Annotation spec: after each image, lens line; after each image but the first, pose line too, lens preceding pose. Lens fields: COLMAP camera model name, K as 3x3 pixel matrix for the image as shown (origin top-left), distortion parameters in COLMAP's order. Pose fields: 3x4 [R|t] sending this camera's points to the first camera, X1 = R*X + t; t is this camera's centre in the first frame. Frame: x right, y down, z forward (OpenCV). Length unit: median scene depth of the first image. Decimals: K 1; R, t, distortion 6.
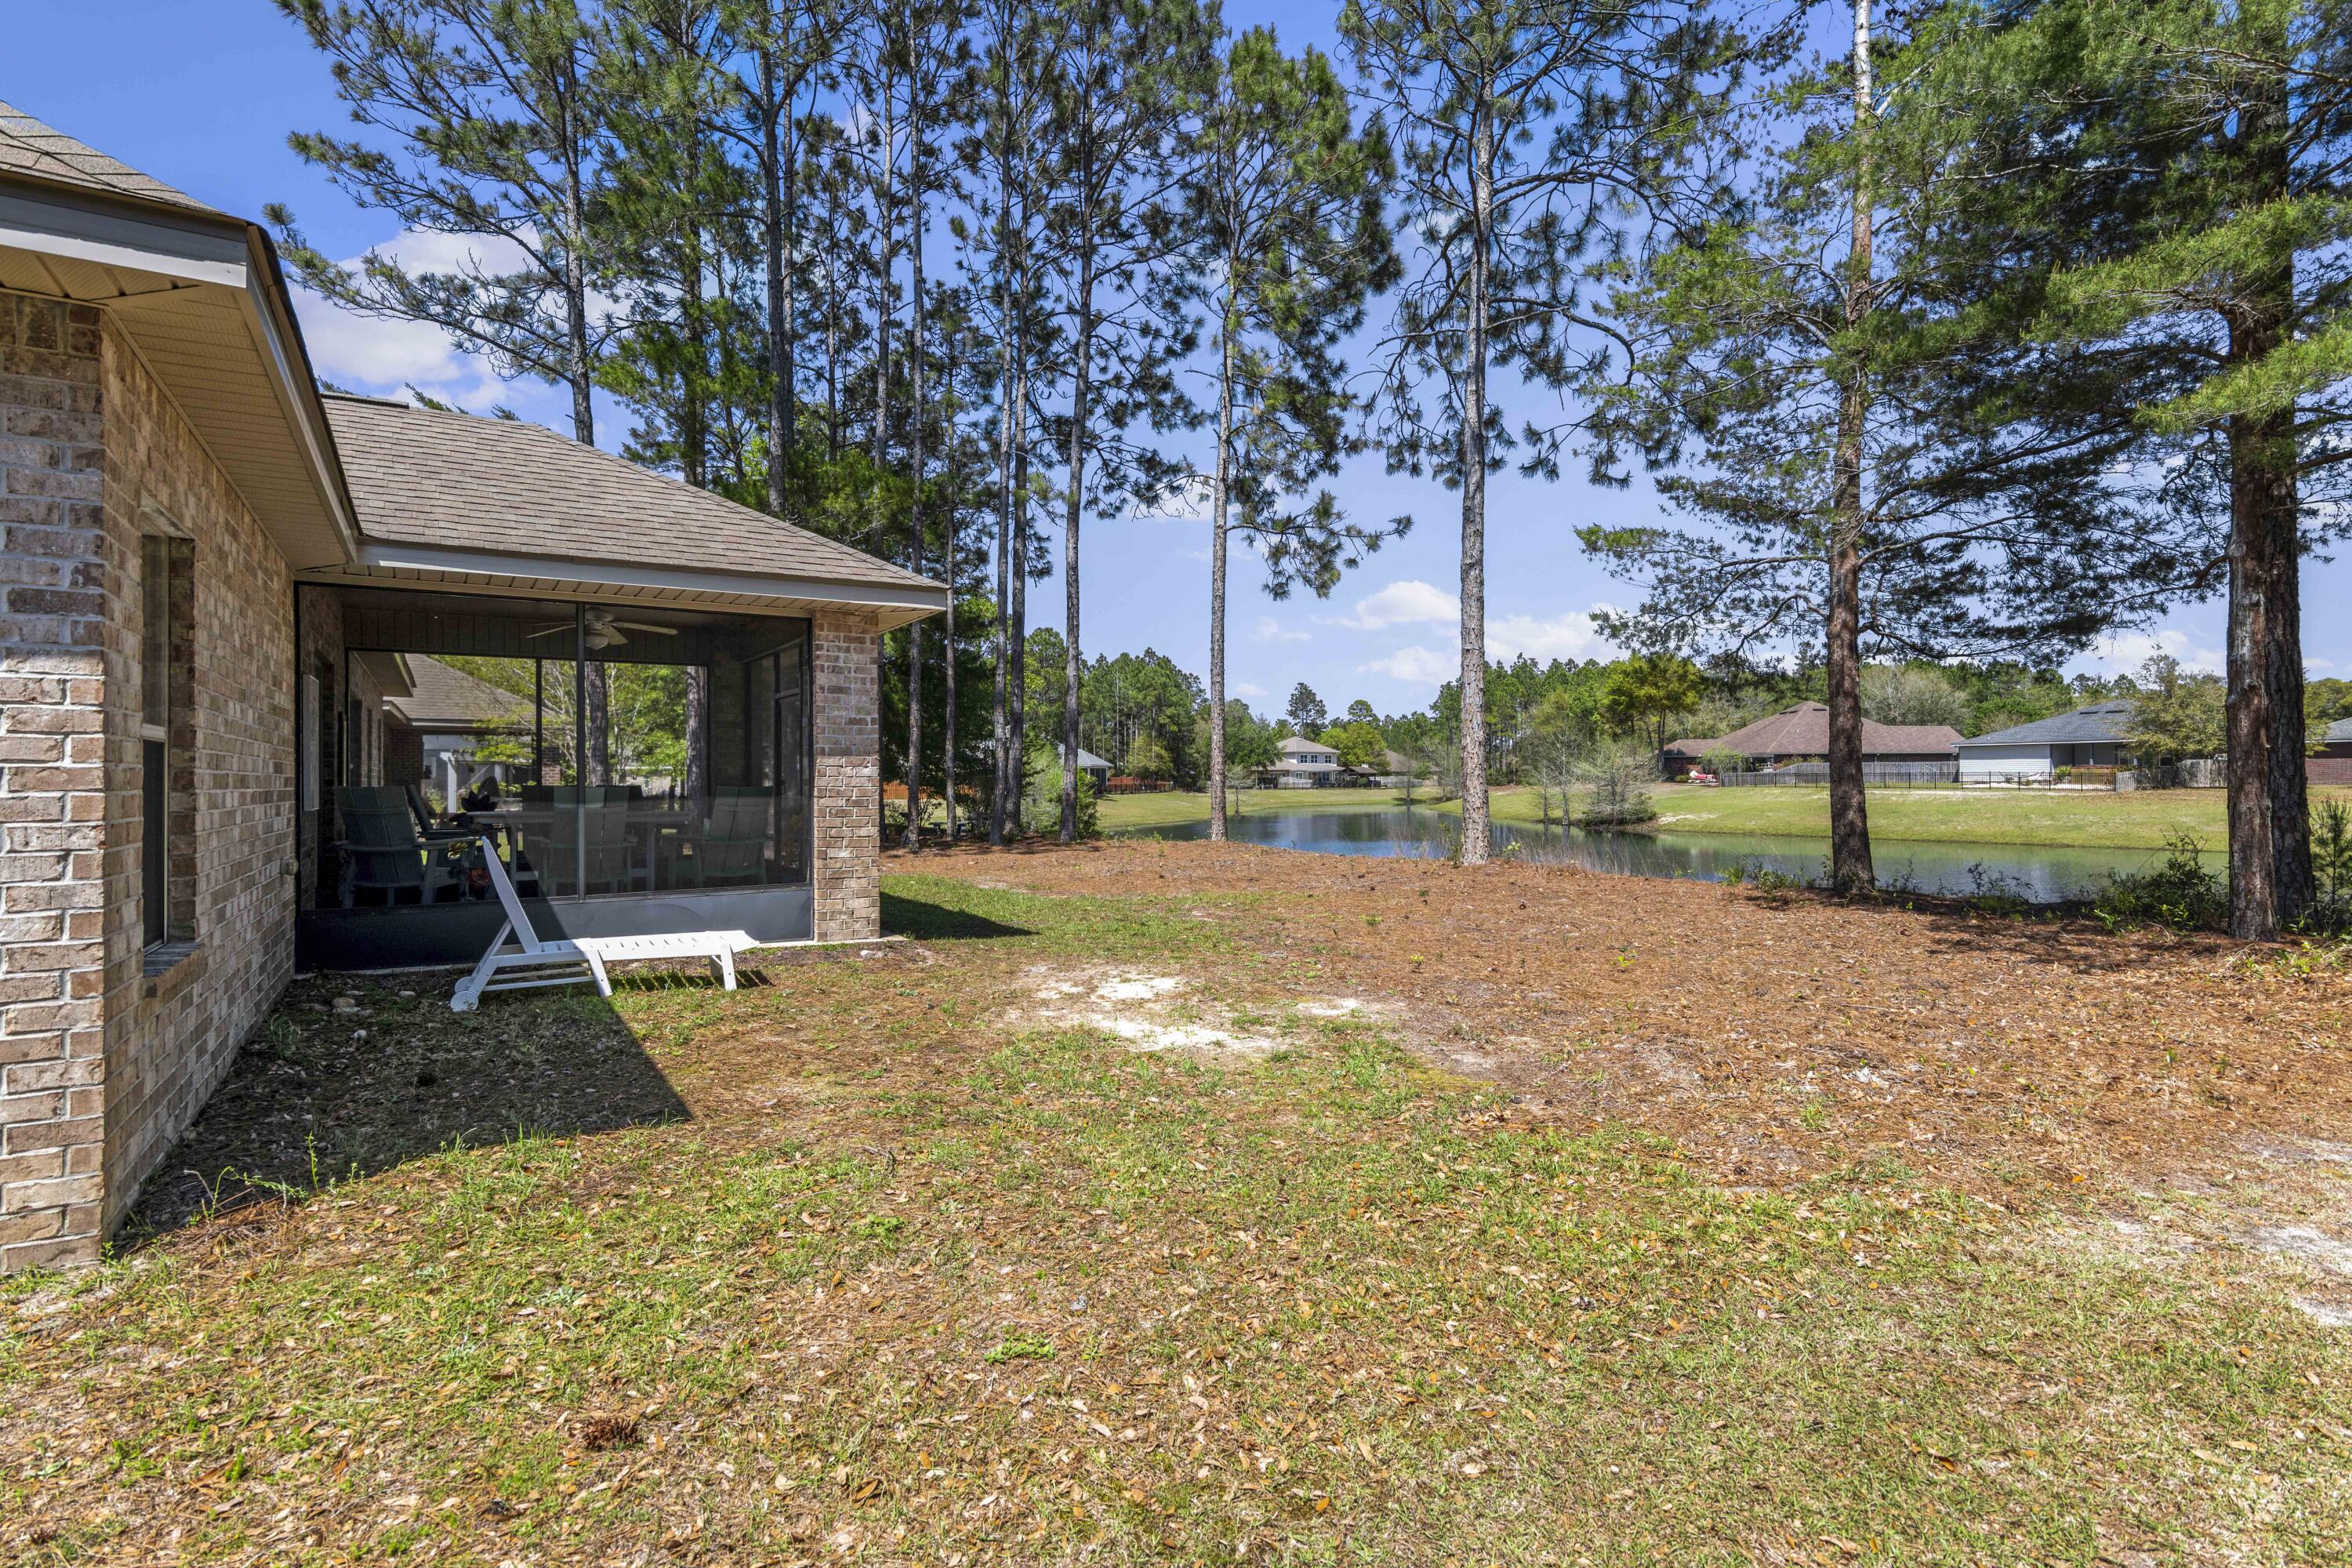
lens RADIAL K [[1157.1, 0, 1178.2], [0, 1157.1, 760.6], [0, 0, 1]] dist [0.004641, 0.000059]
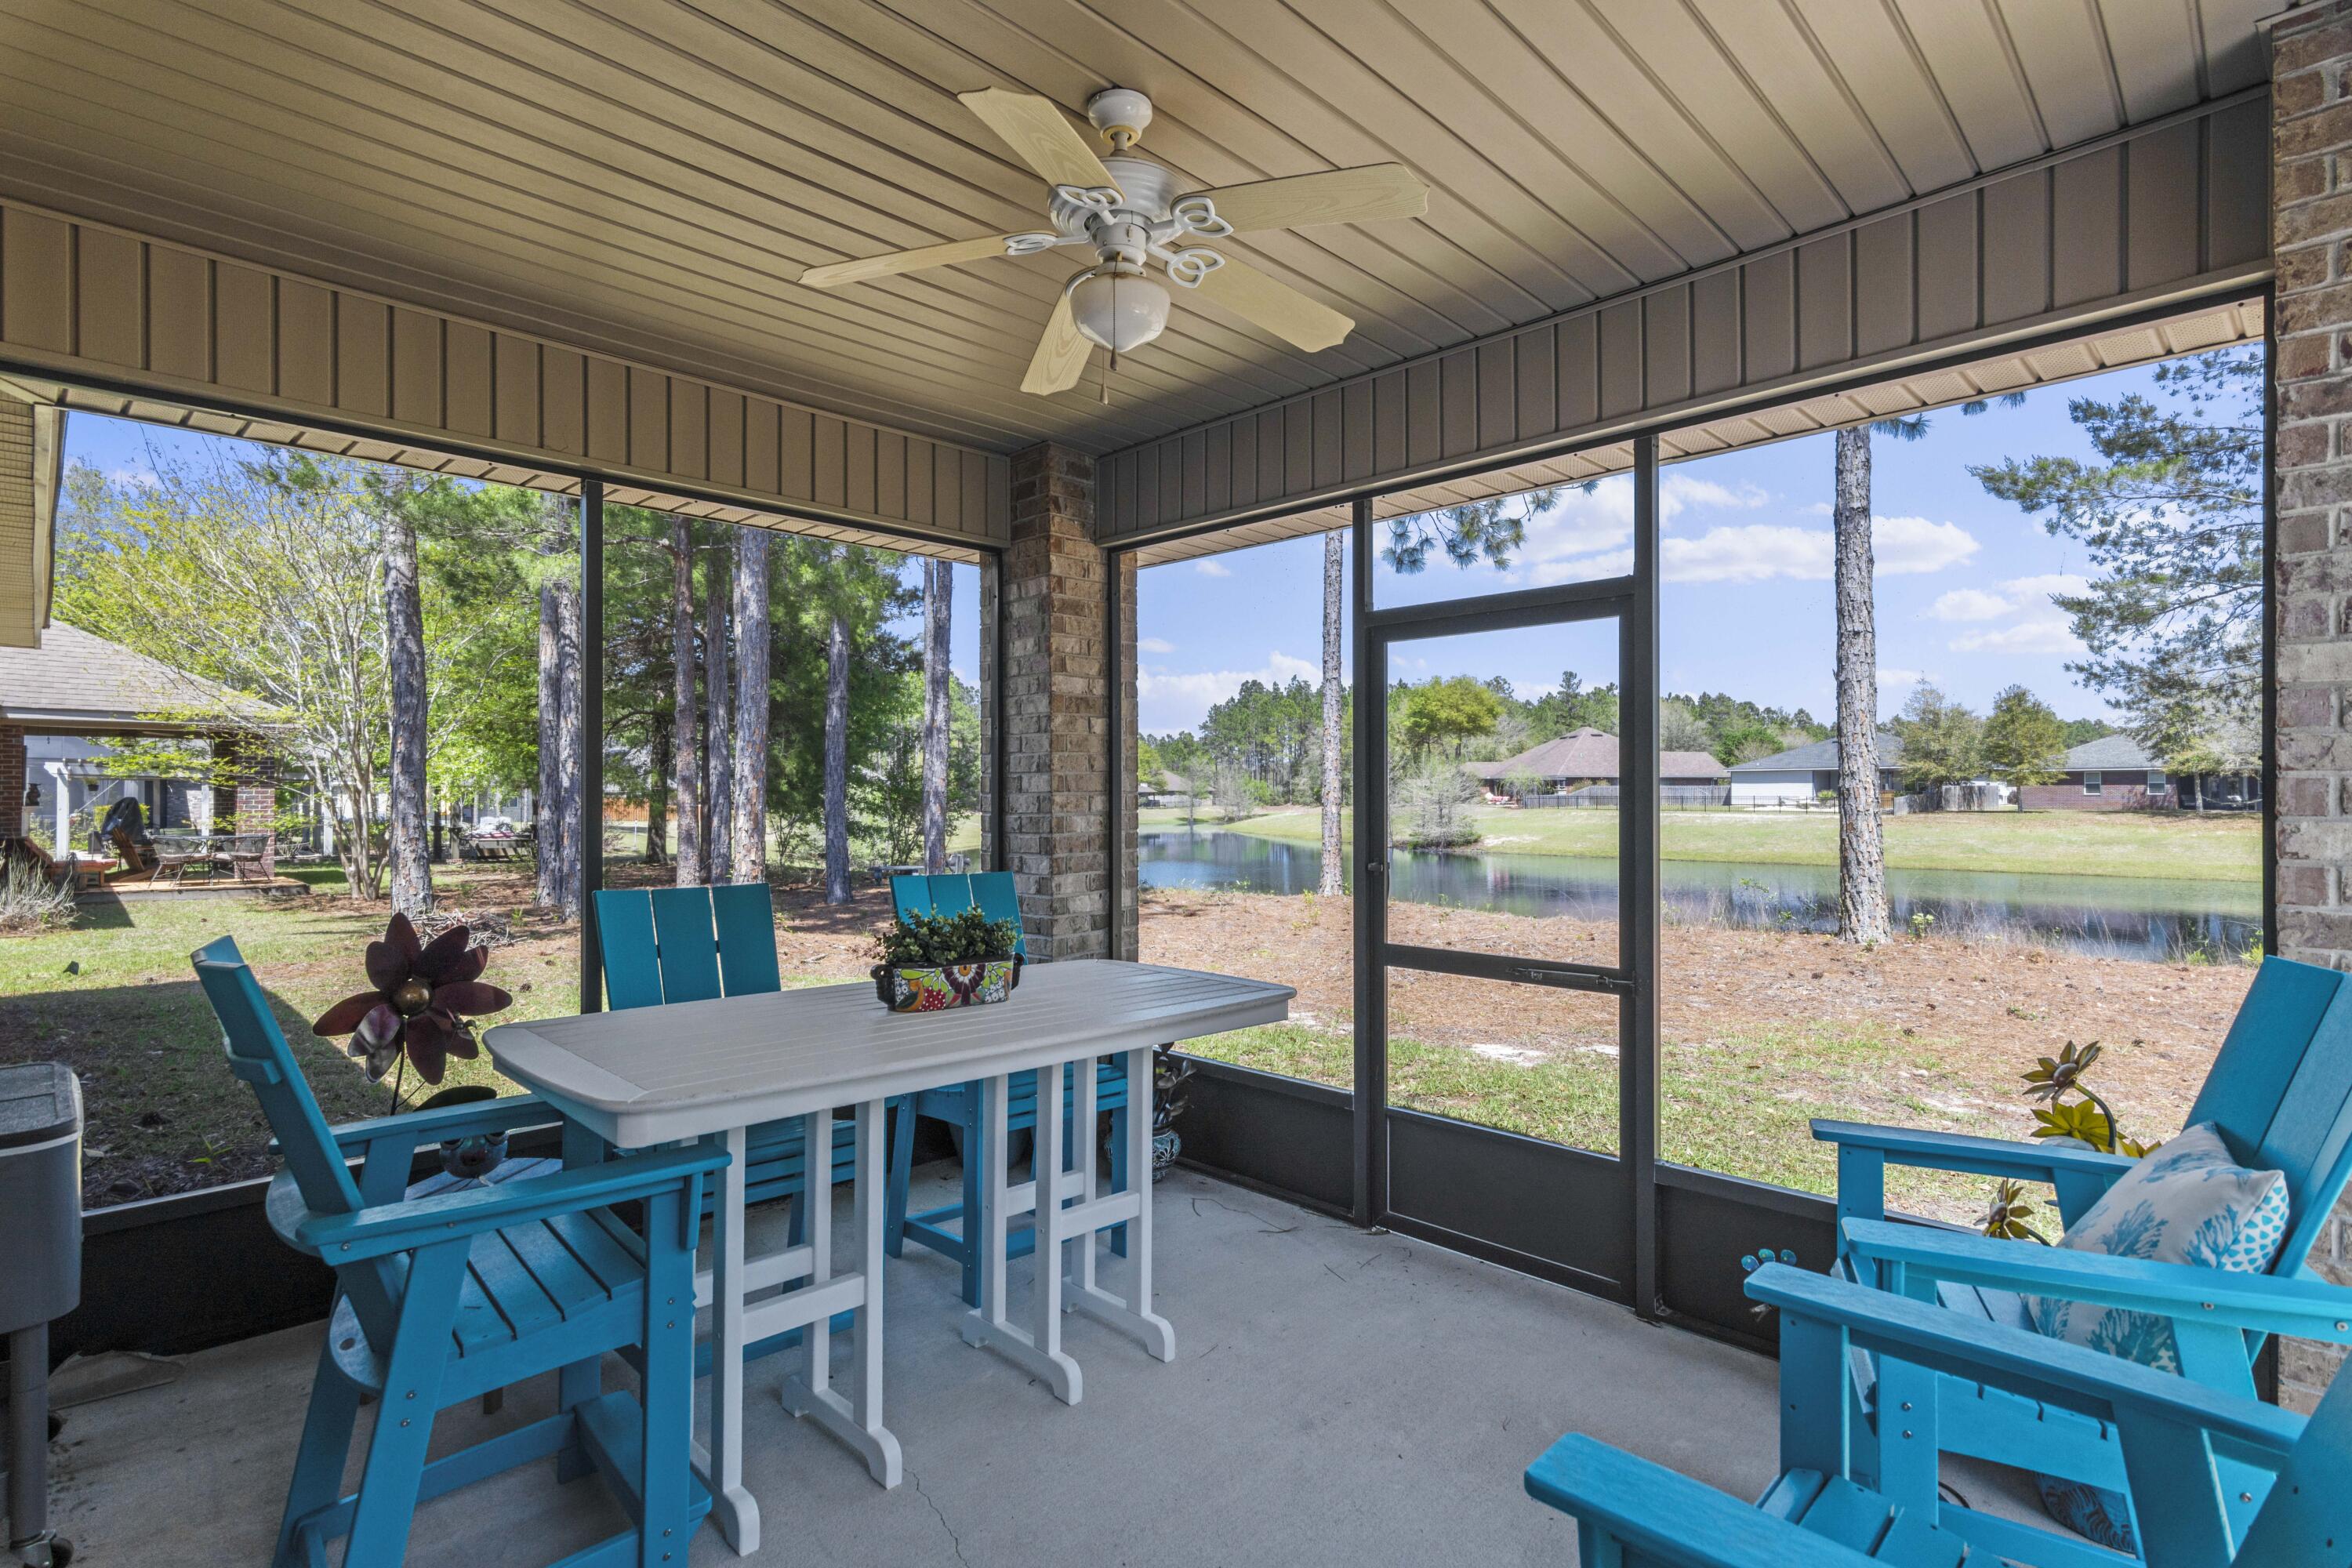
lens RADIAL K [[1140.7, 0, 1170.2], [0, 1140.7, 790.2], [0, 0, 1]] dist [0.002513, 0.000393]
pose [[0.976215, 0.005272, 0.216743, -0.062028], [-0.007466, 0.999929, 0.009309, -0.000963], [-0.216678, -0.010706, 0.976184, 0.089578]]
